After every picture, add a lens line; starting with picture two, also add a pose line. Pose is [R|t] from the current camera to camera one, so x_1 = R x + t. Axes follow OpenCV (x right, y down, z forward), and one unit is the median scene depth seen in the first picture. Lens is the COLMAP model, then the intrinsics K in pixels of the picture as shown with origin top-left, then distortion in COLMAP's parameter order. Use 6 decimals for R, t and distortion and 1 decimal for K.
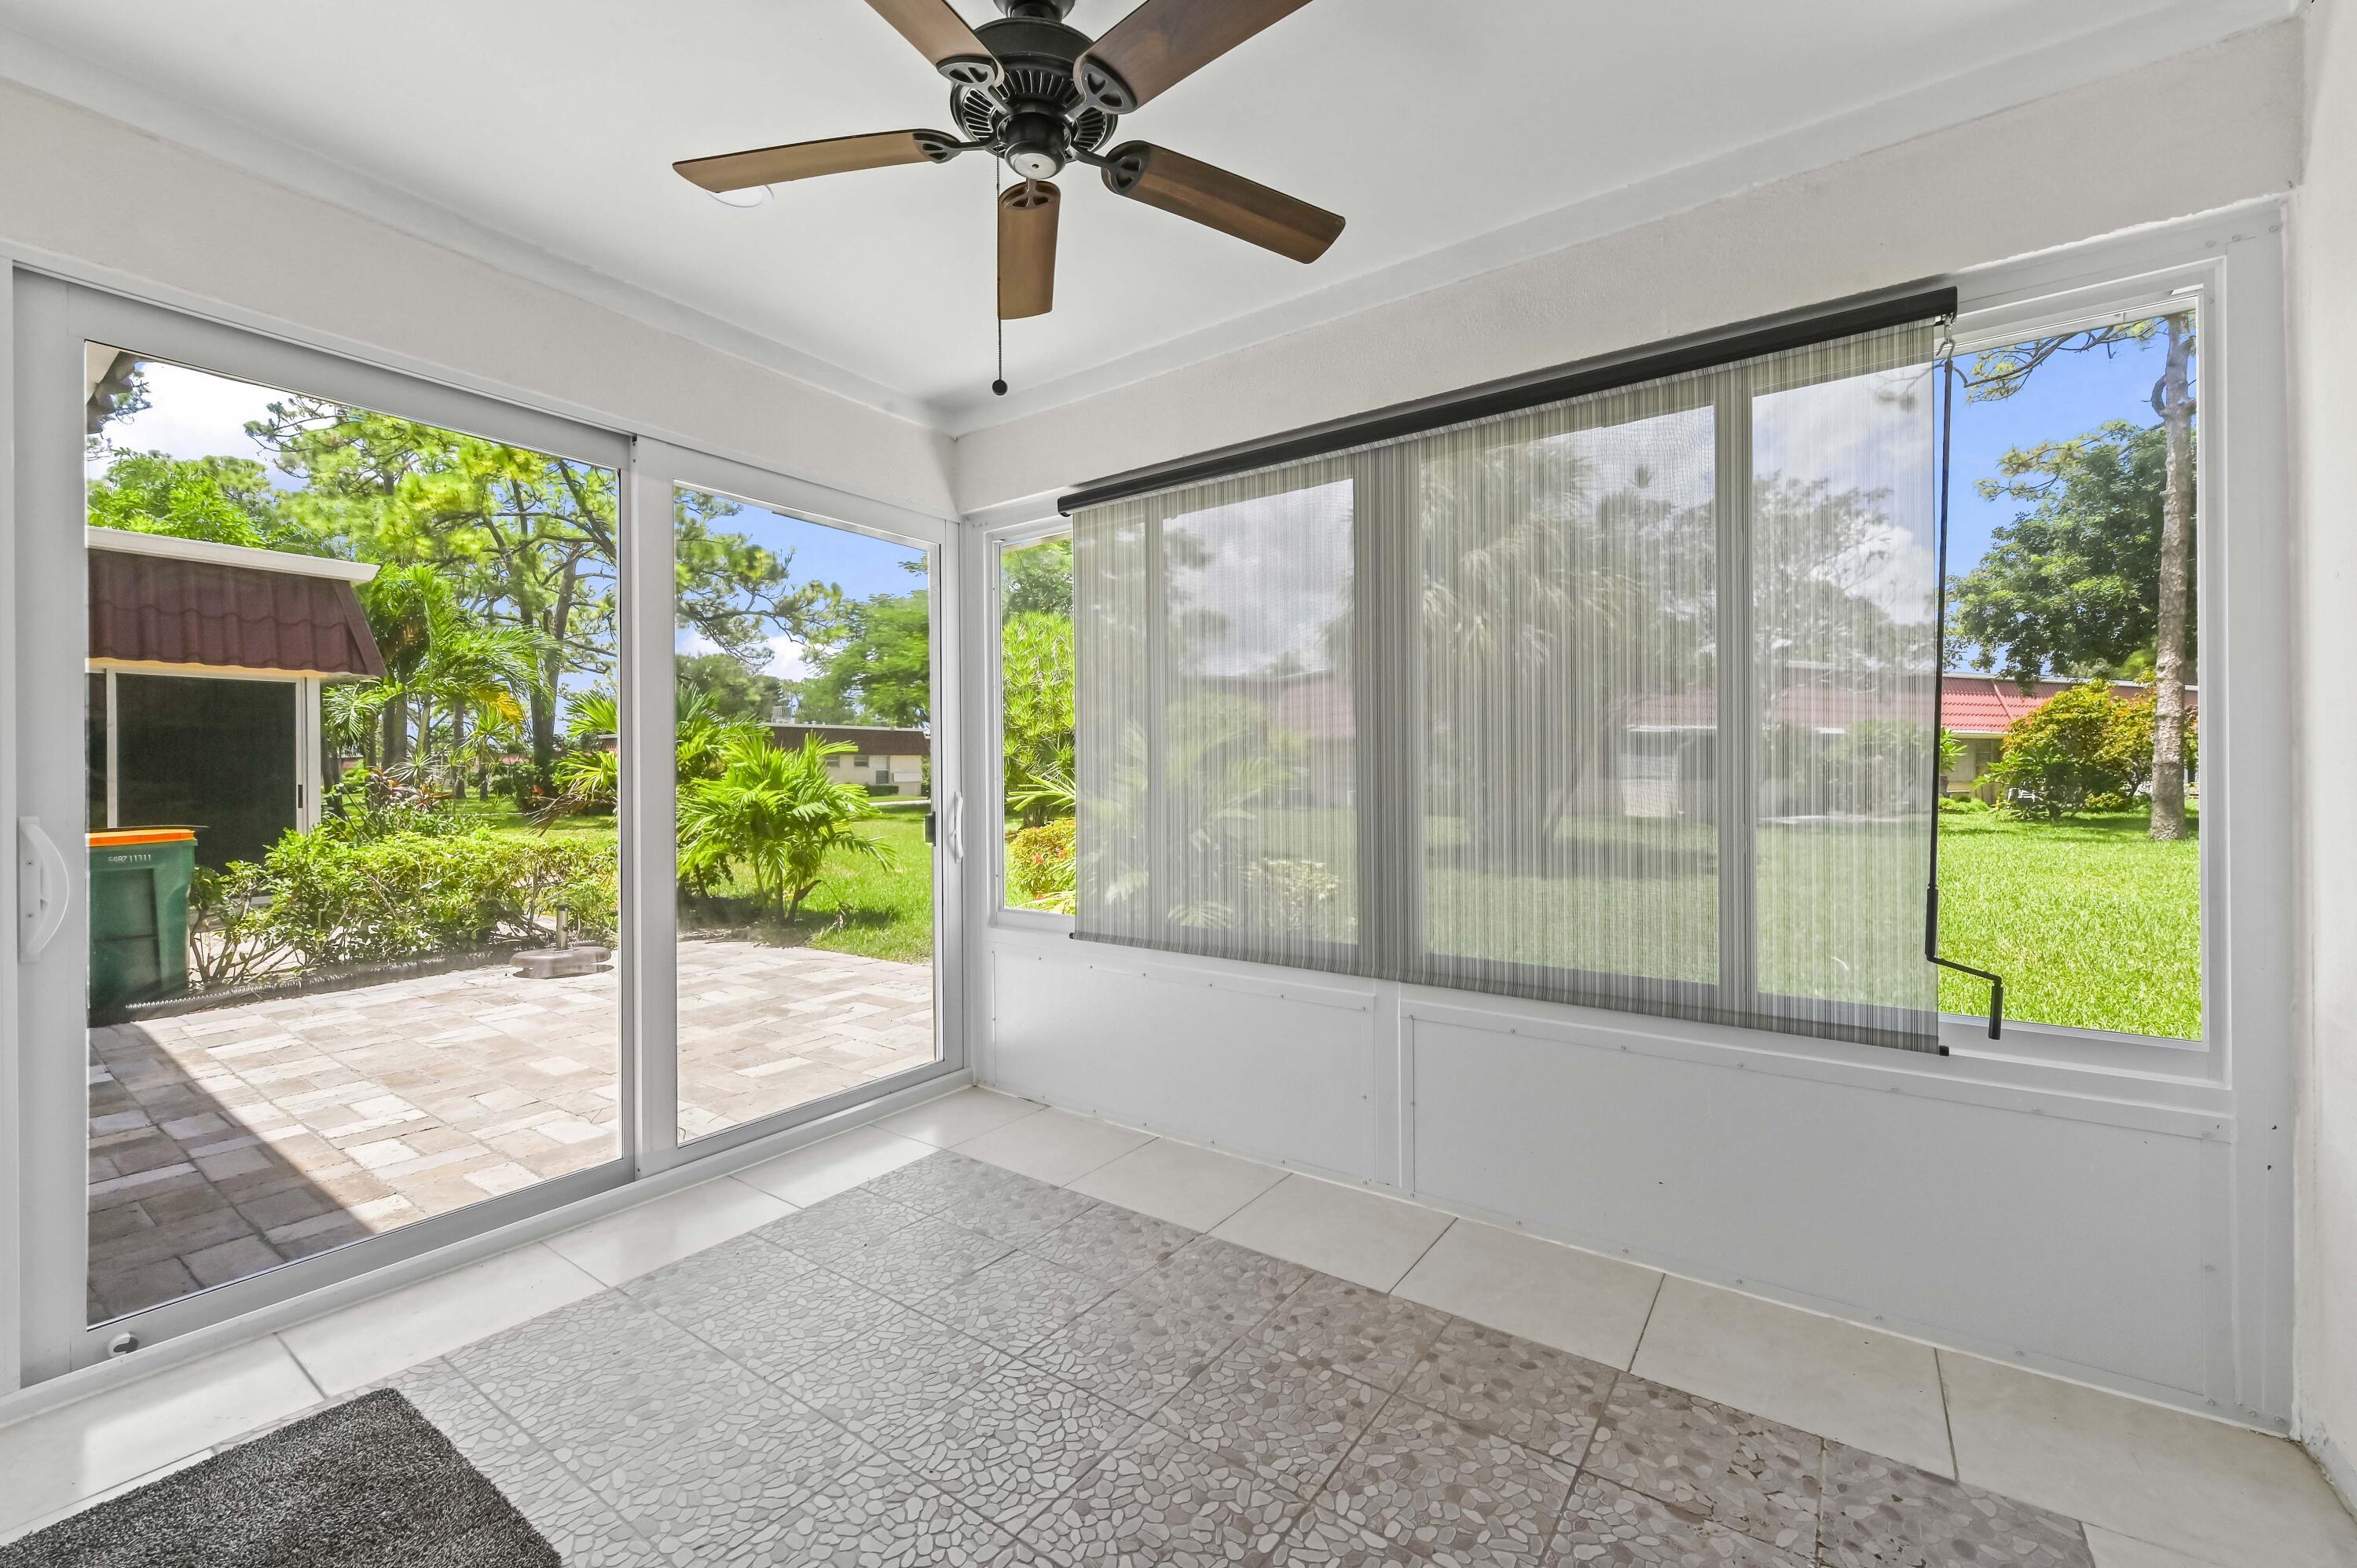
lens RADIAL K [[957.5, 0, 1184.4], [0, 957.5, 774.3], [0, 0, 1]] dist [0.000780, 0.000860]
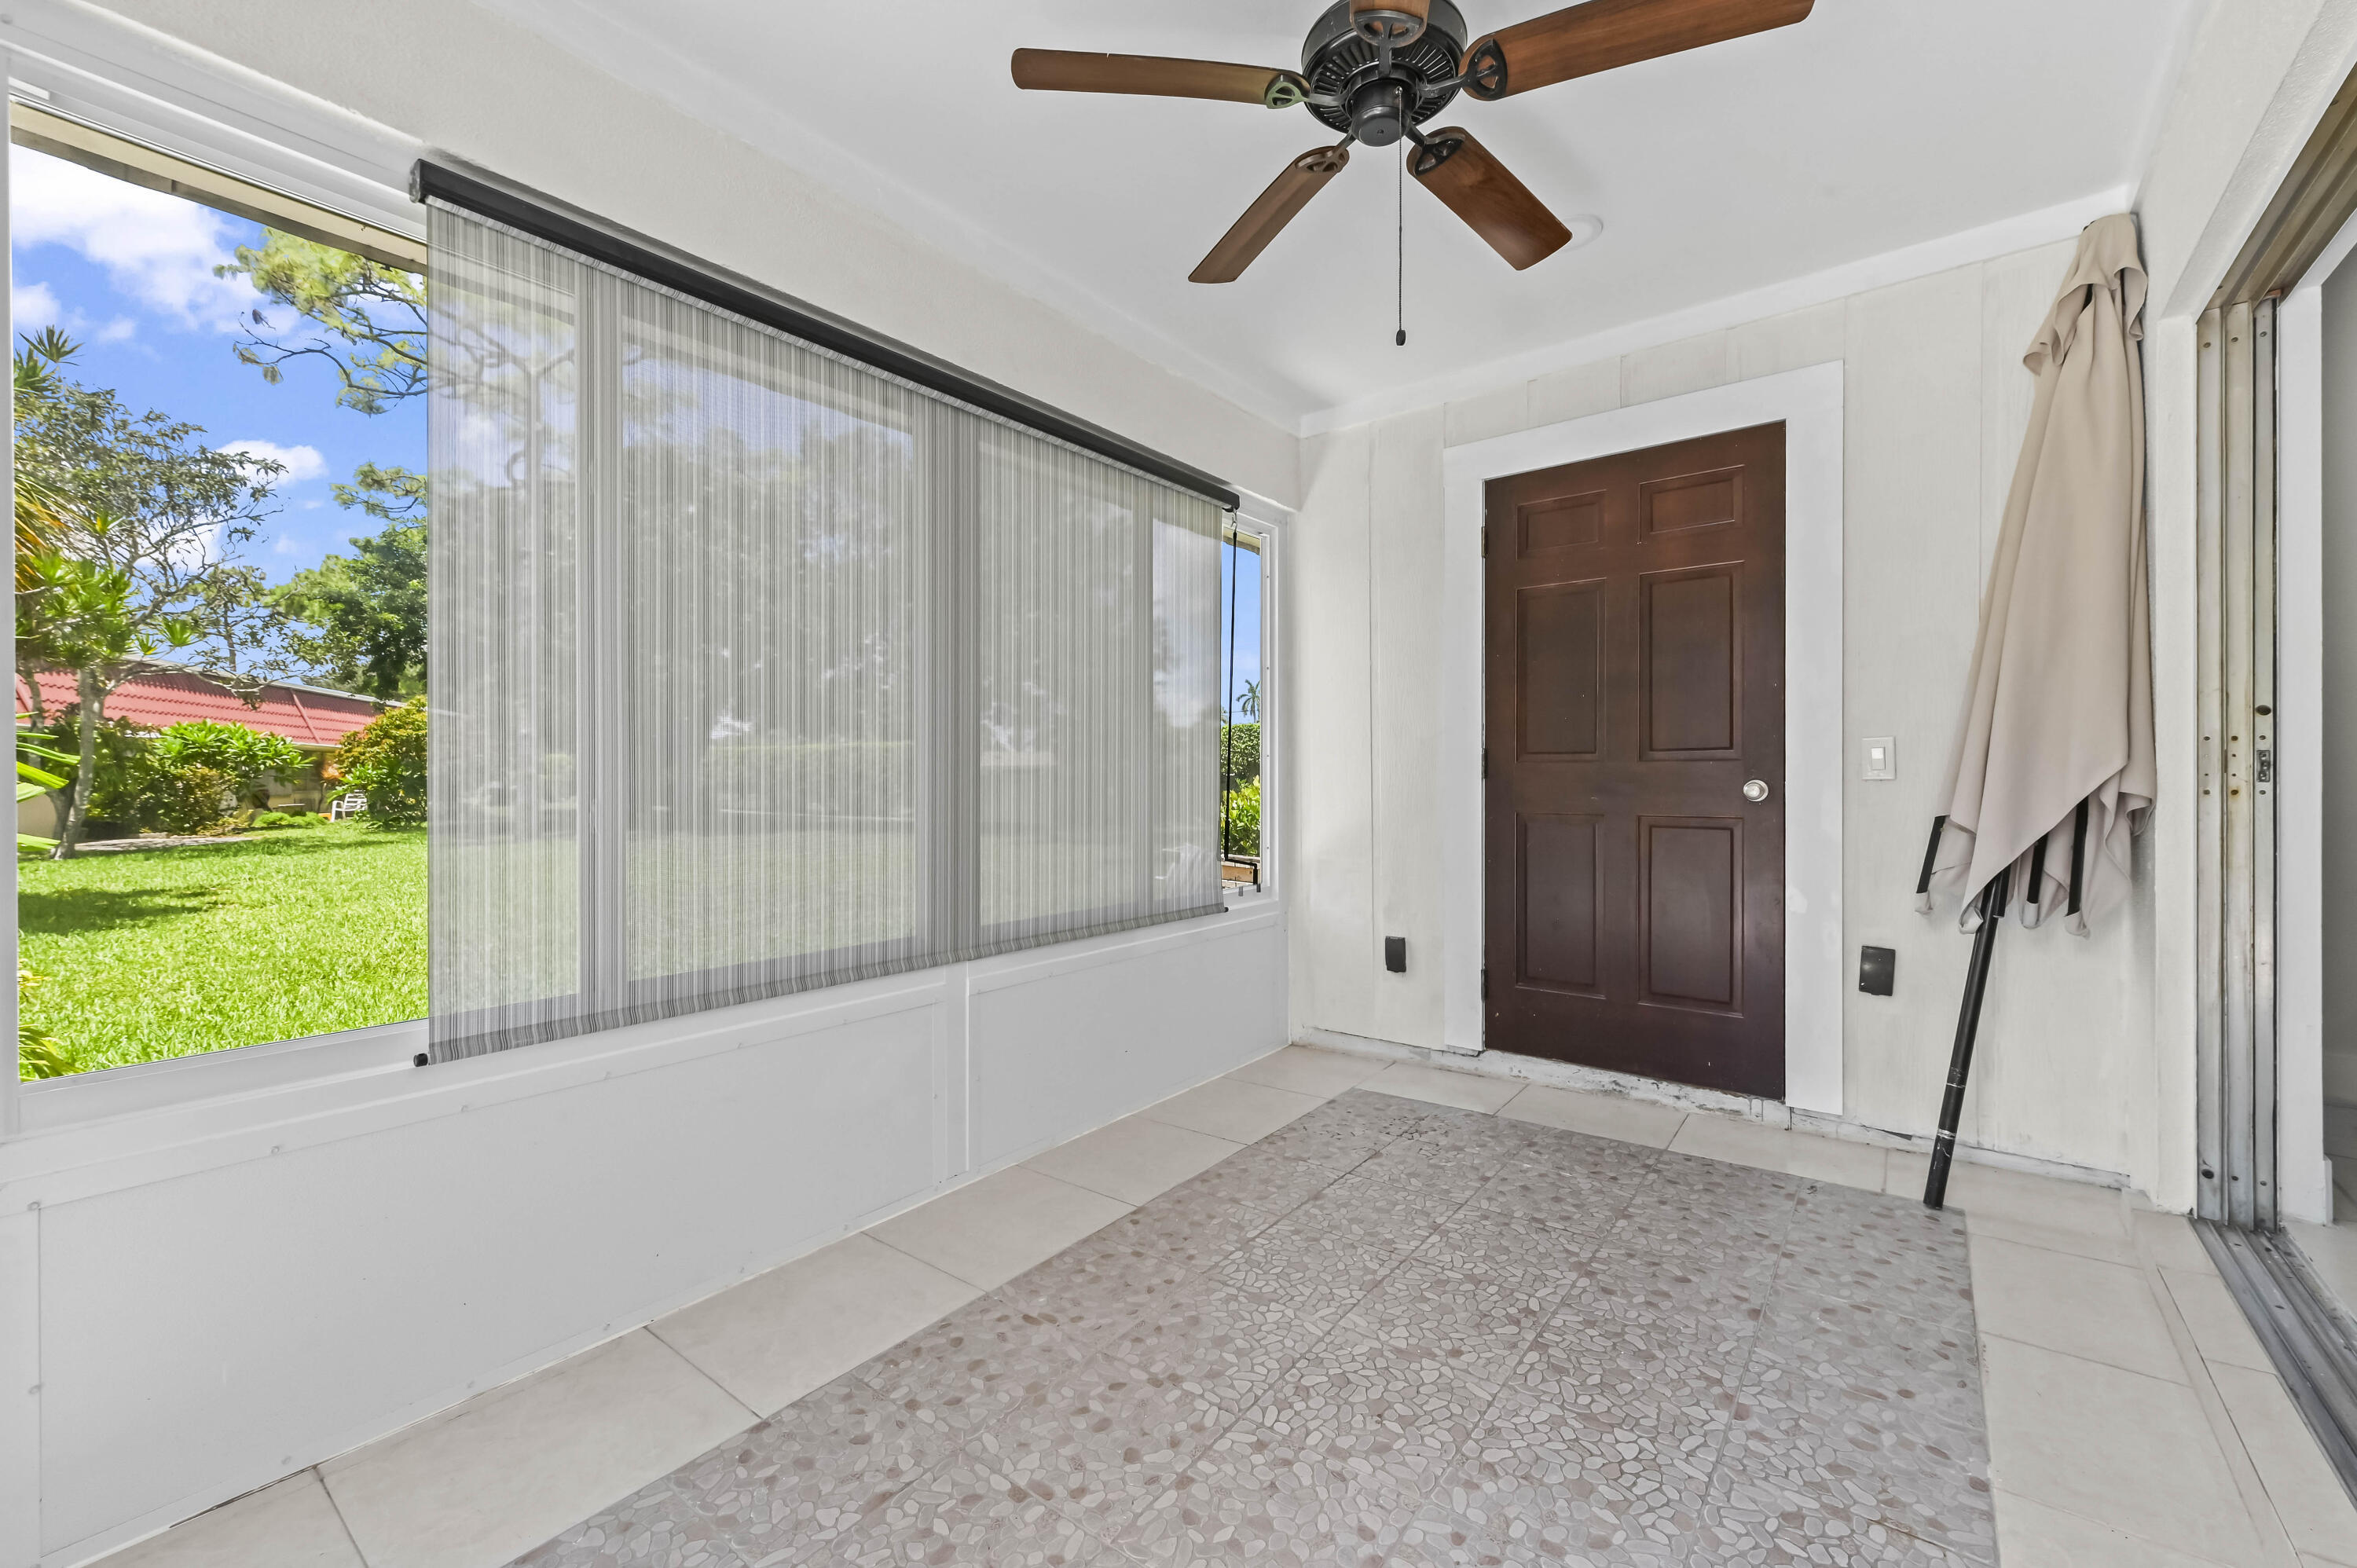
lens RADIAL K [[957.5, 0, 1179.9], [0, 957.5, 777.2], [0, 0, 1]] dist [0.000780, 0.000860]
pose [[0.035067, 0.008984, 0.999345, -0.782095], [0.007875, 0.999926, -0.009265, 0.042025], [-0.999354, 0.008194, 0.034993, 0.778943]]
